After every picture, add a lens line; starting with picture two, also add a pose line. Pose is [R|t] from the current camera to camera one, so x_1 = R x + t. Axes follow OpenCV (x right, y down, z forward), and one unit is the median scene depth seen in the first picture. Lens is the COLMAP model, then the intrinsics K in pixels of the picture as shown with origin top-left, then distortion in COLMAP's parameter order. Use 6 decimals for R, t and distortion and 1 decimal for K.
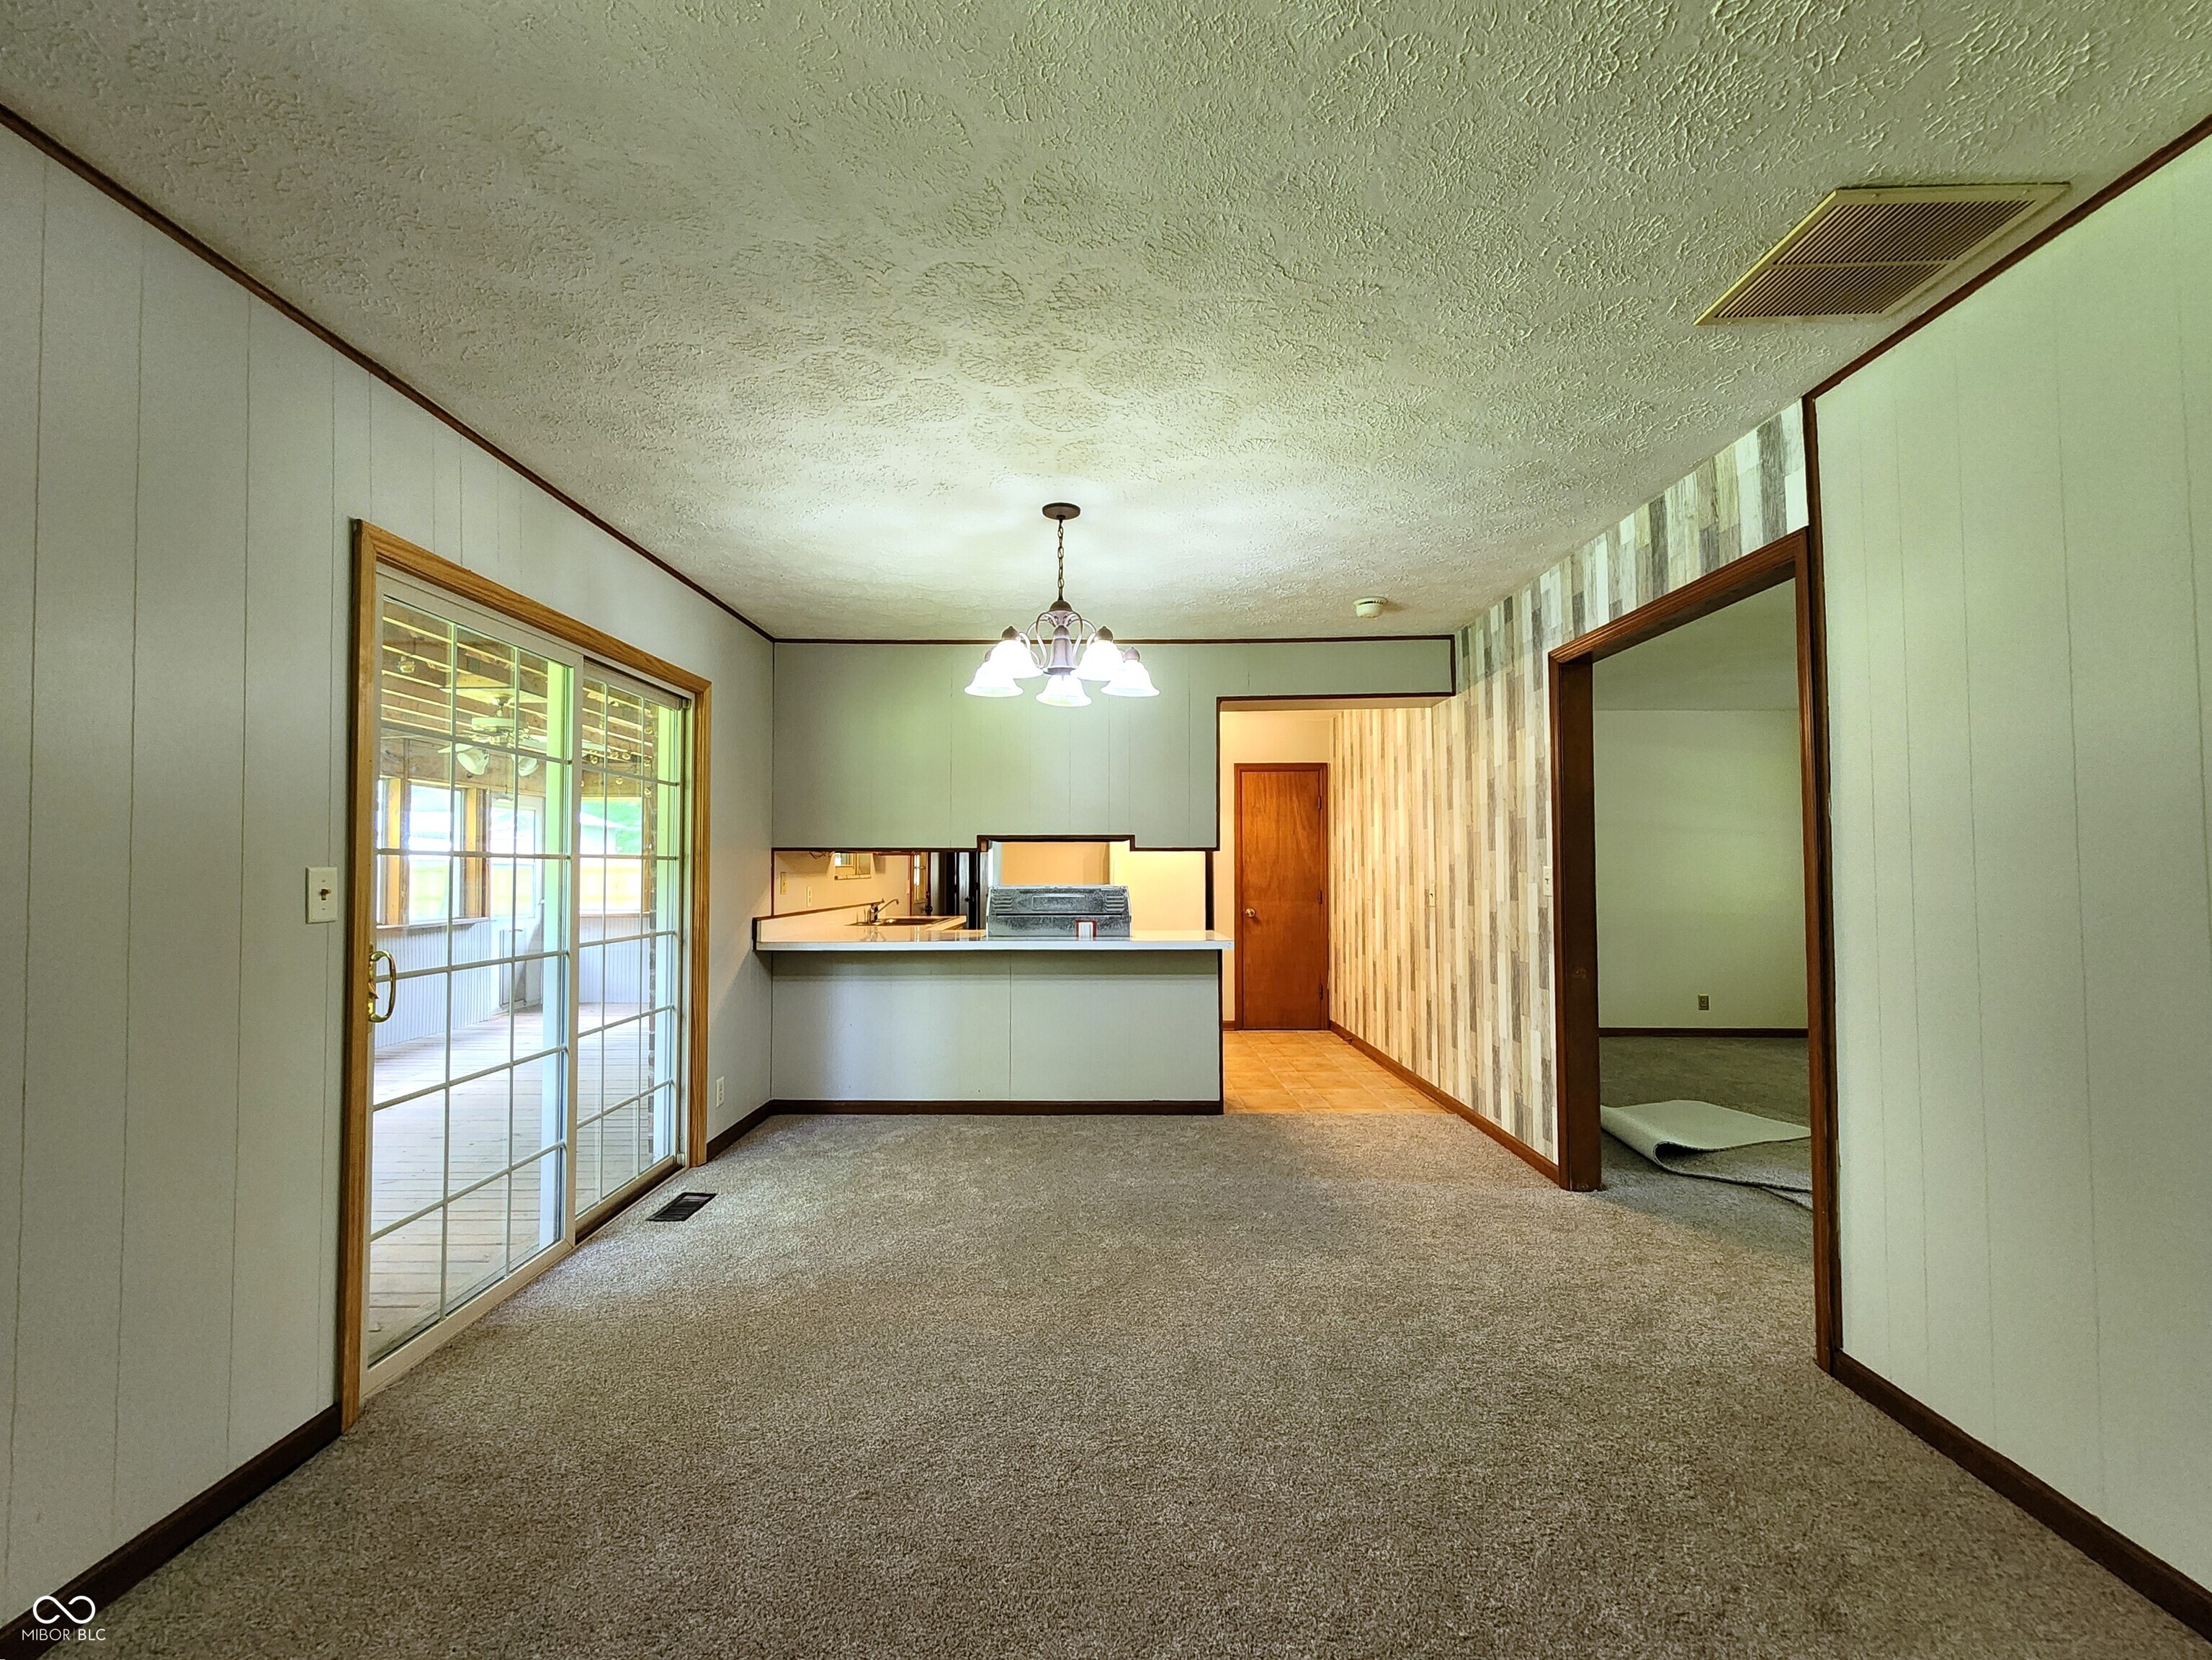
lens RADIAL K [[939.3, 0, 1098.5], [0, 939.3, 850.6], [0, 0, 1]] dist [-0.000844, 0.000119]
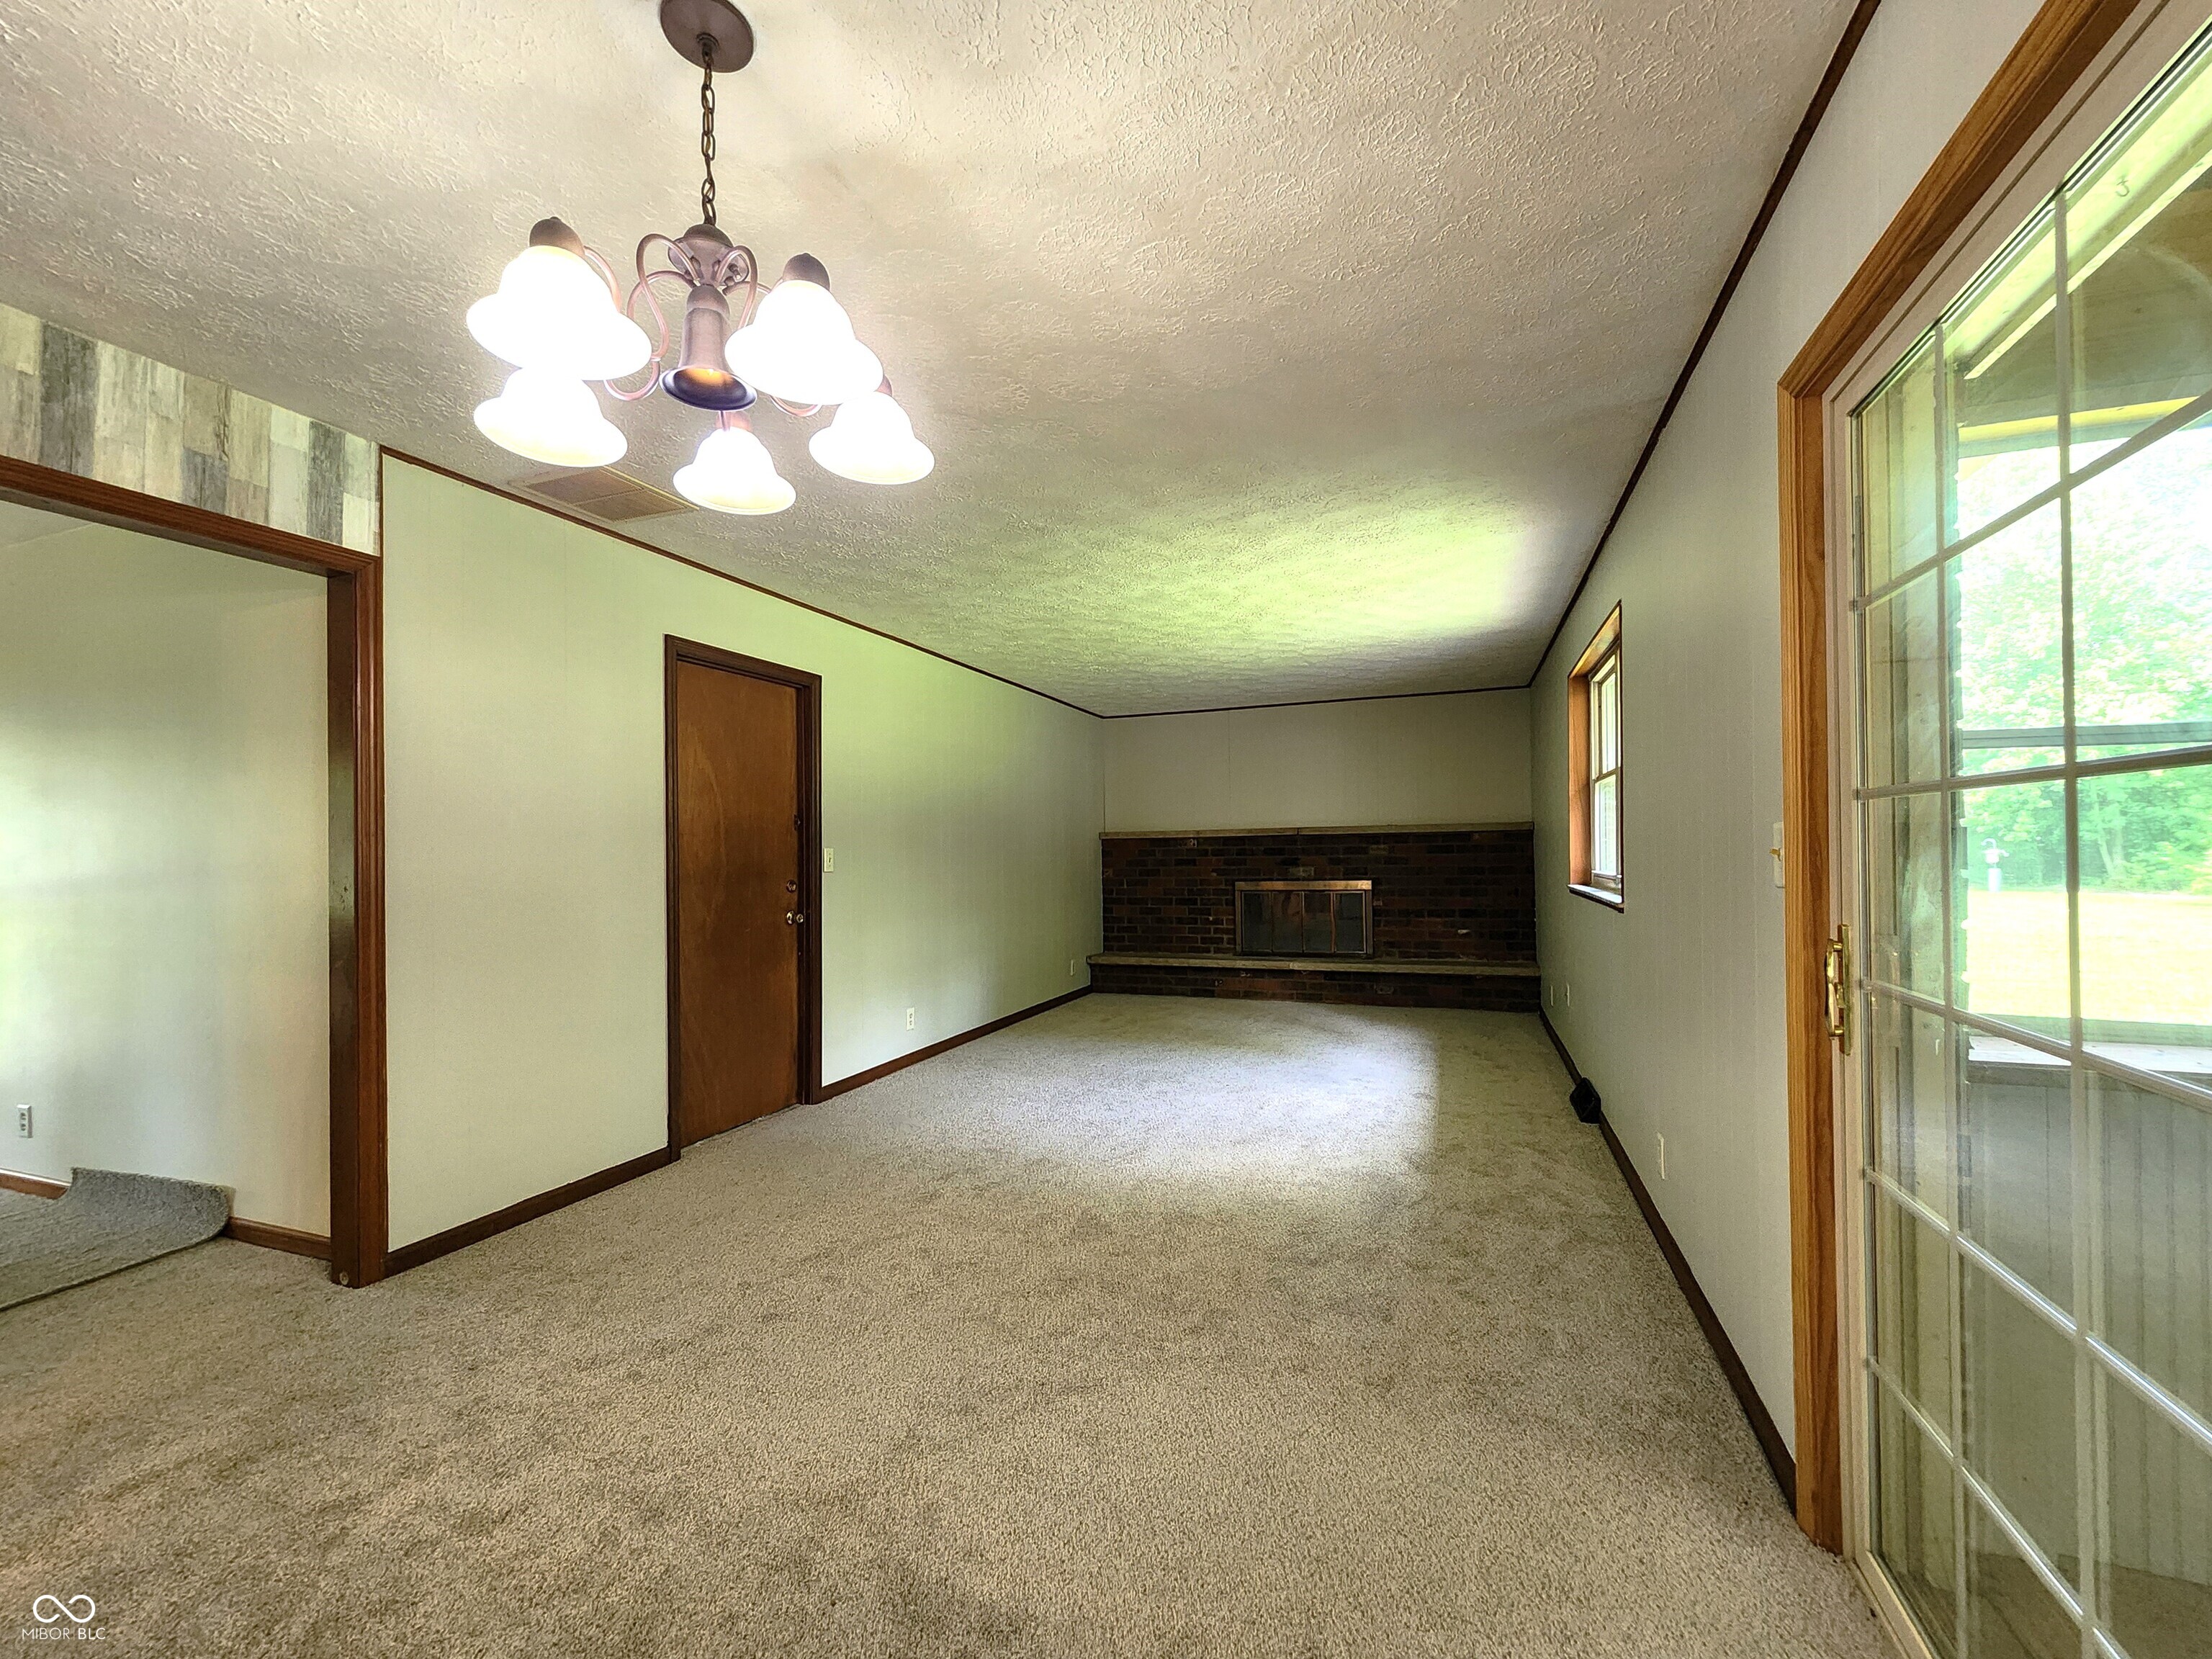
lens RADIAL K [[908.1, 0, 1099.0], [0, 908.1, 855.7], [0, 0, 1]] dist [0.000727, 0.000183]
pose [[-0.932442, 0.013562, 0.361065, -0.281125], [0.008065, 0.999828, -0.016726, 0.028775], [-0.361230, -0.012684, -0.932391, 1.022580]]
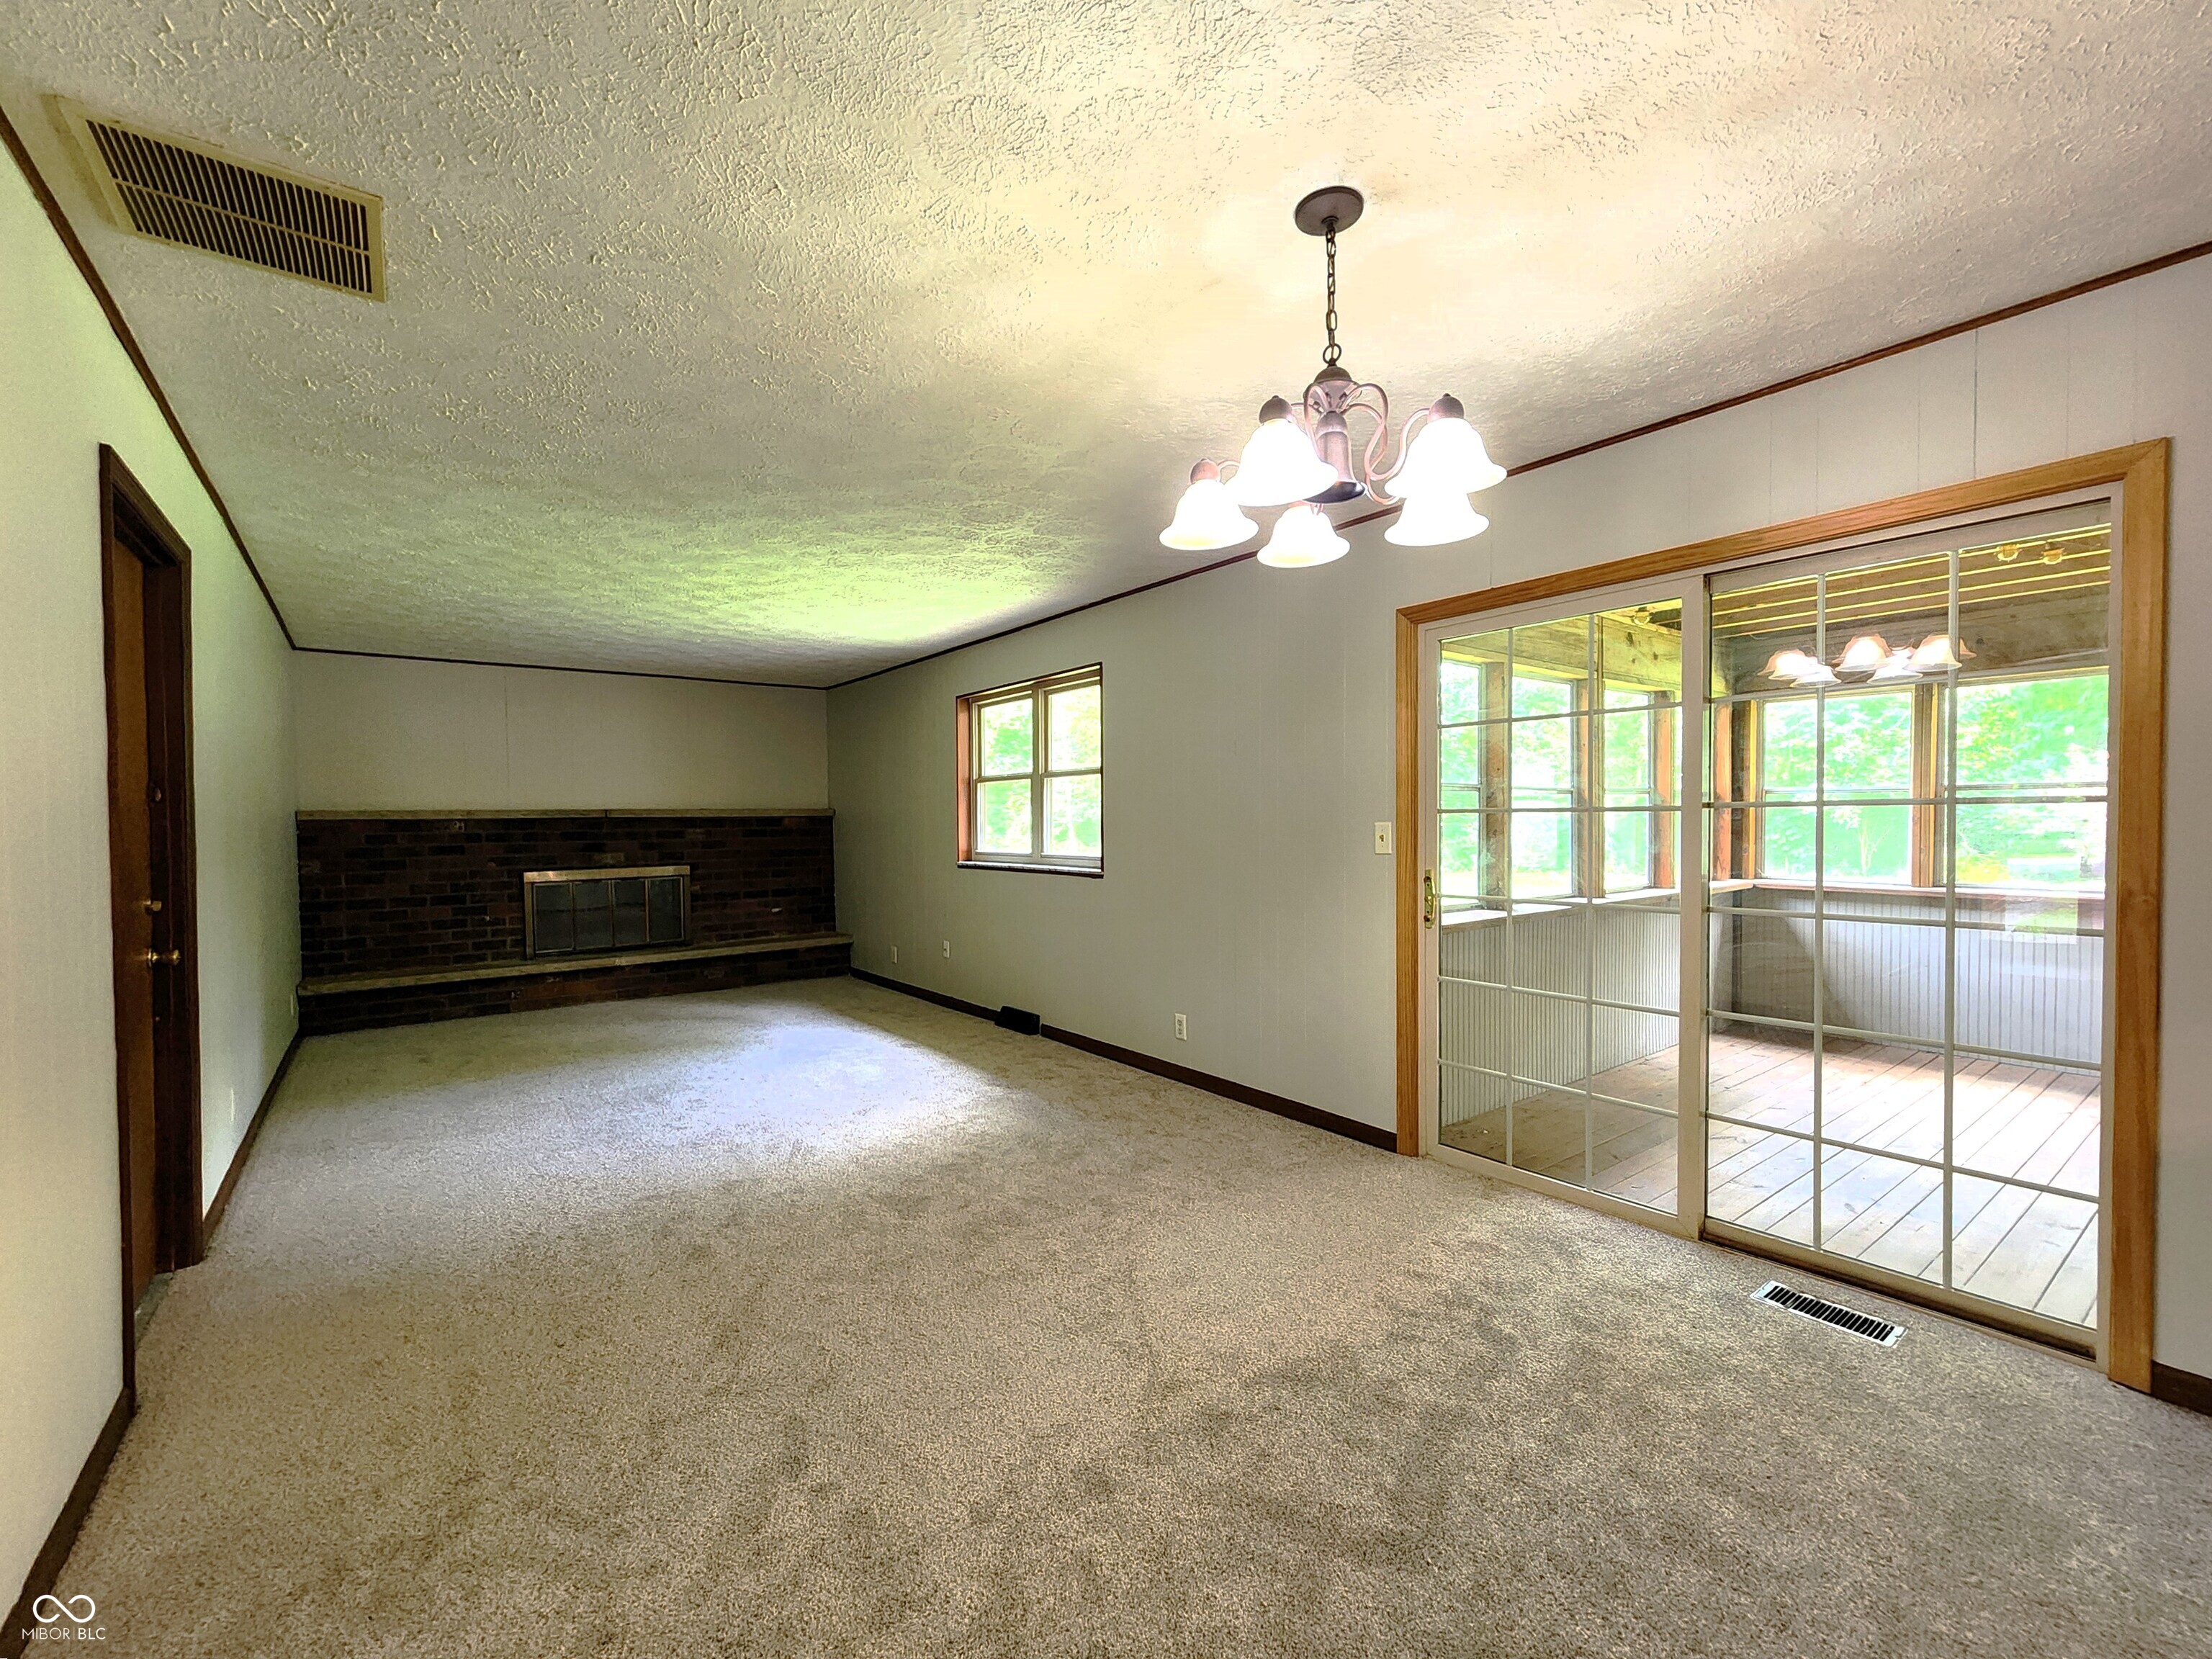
lens RADIAL K [[928.9, 0, 1091.7], [0, 928.9, 844.0], [0, 0, 1]] dist [0.001946, 0.000539]
pose [[-0.796261, 0.026217, -0.604385, 0.336054], [0.025802, 0.999623, 0.009367, 0.014273], [0.604403, -0.008136, -0.796637, 1.053808]]
